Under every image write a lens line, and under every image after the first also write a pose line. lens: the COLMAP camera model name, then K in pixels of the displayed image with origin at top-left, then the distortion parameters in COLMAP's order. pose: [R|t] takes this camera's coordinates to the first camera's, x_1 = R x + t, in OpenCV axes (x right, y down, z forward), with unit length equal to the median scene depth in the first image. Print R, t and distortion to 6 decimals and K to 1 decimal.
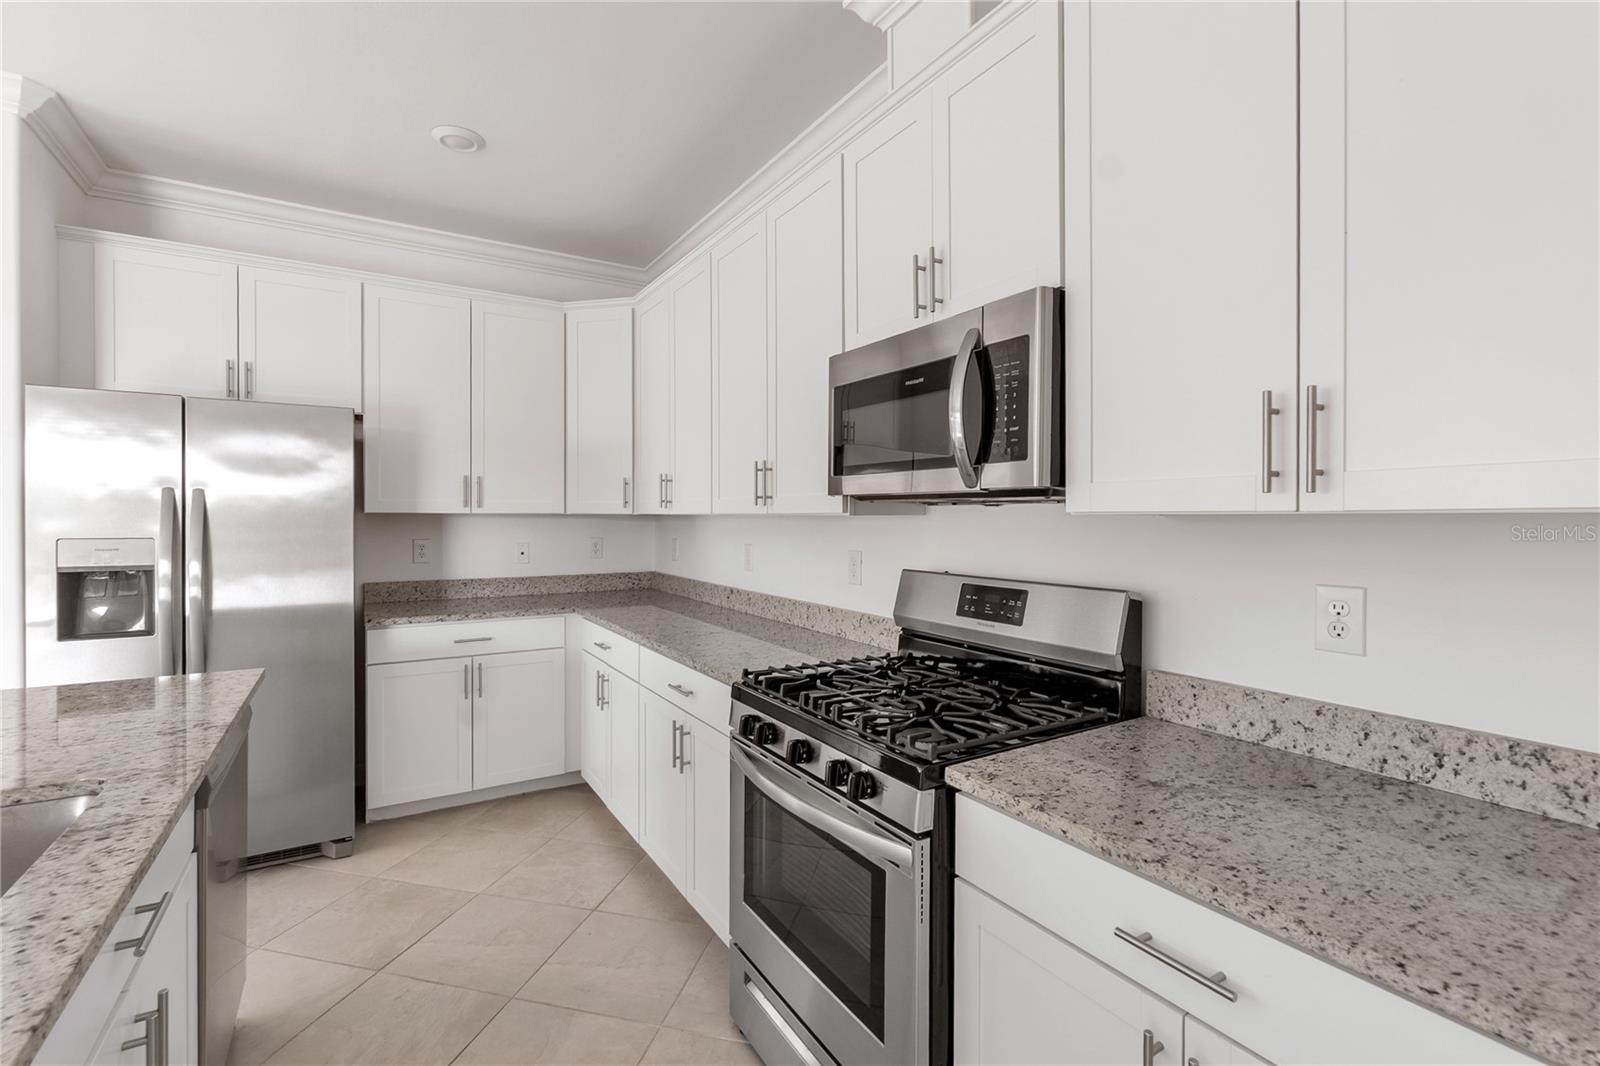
lens RADIAL K [[713.2, 0, 803.3], [0, 713.2, 525.9], [0, 0, 1]] dist [0.001531, 0.000207]
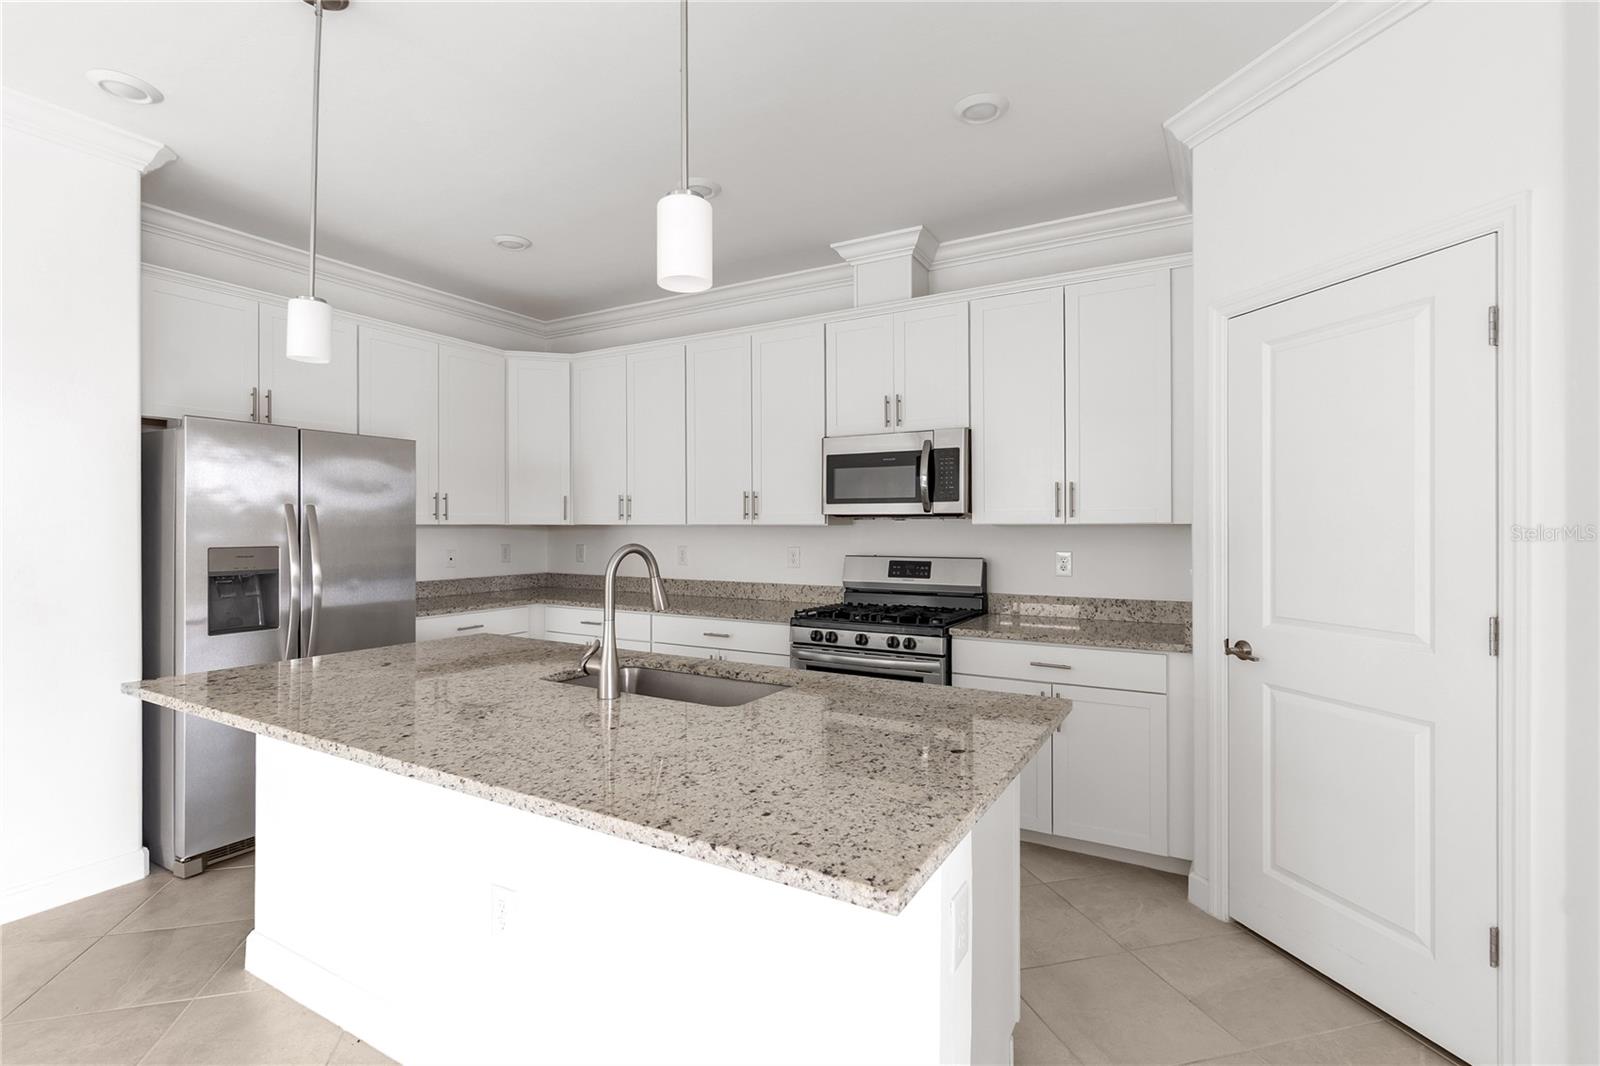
lens RADIAL K [[727.1, 0, 783.7], [0, 727.1, 526.1], [0, 0, 1]] dist [-0.002314, -0.000316]
pose [[0.885850, -0.002680, 0.463964, -0.707573], [0.009459, 0.999880, -0.012285, 0.006693], [-0.463875, 0.015271, 0.885769, -0.453907]]
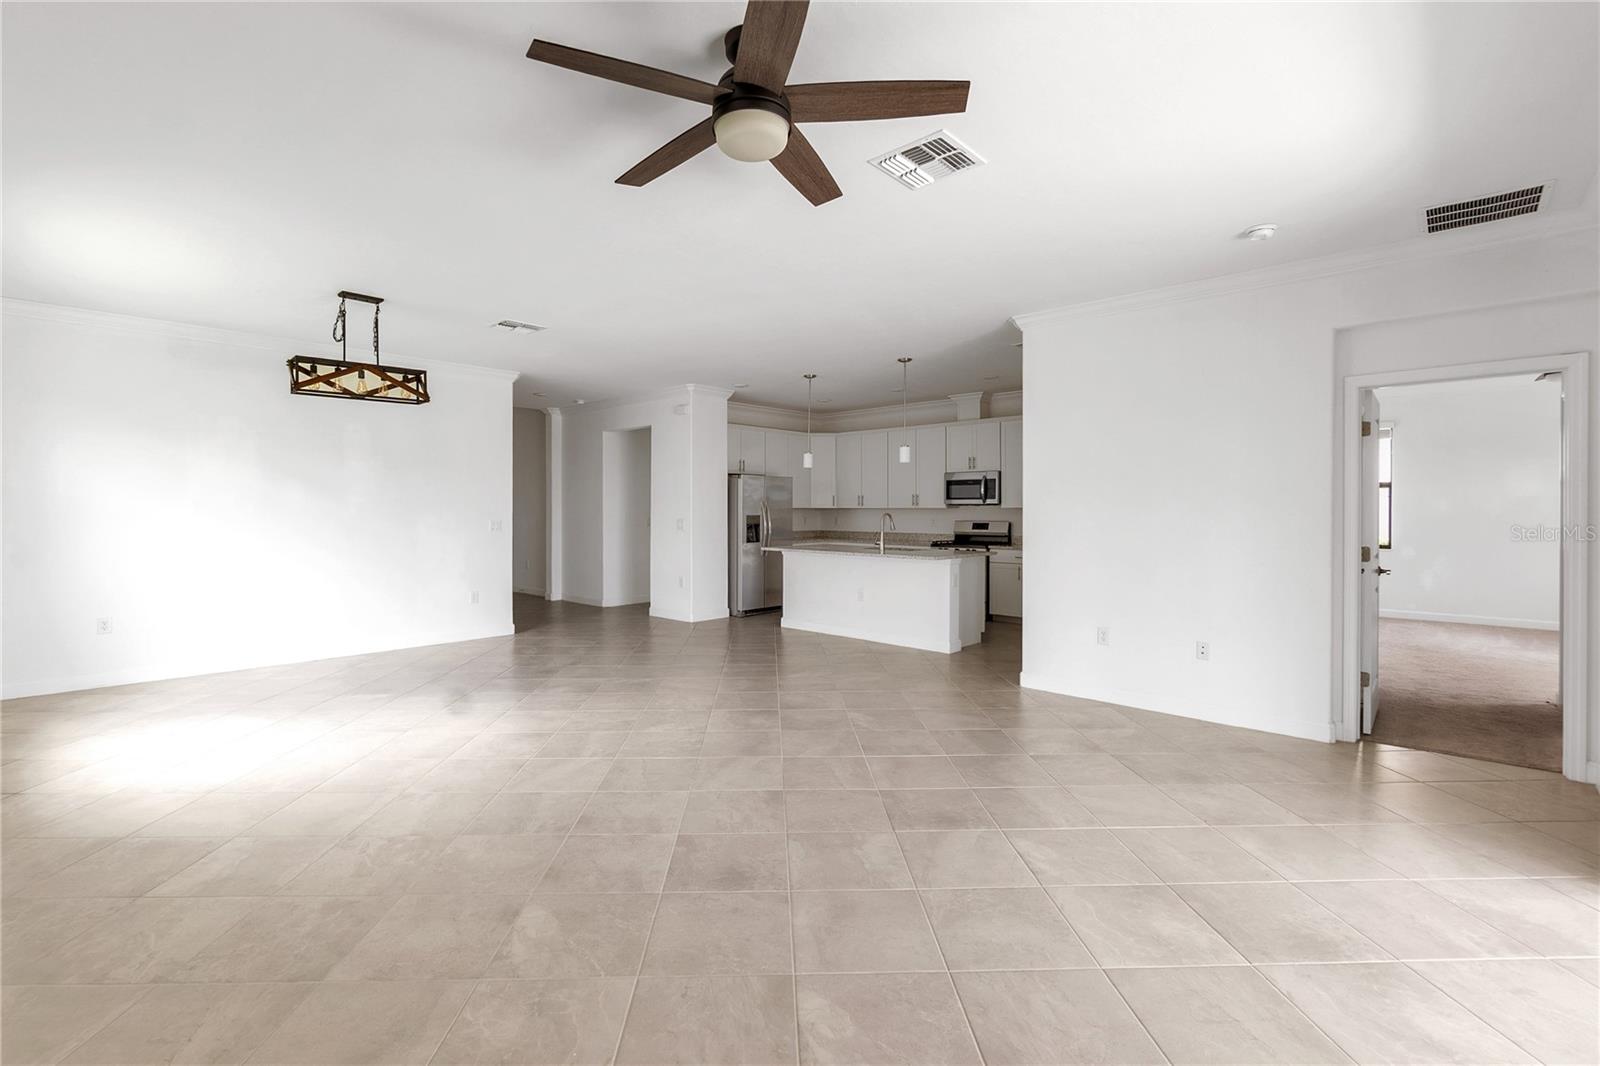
lens RADIAL K [[713.2, 0, 803.3], [0, 713.2, 525.9], [0, 0, 1]] dist [0.001531, 0.000207]
pose [[0.963478, -0.010174, 0.267594, -1.589743], [0.007930, 0.999924, 0.009466, 0.035725], [-0.267670, -0.006998, 0.963485, -2.429734]]
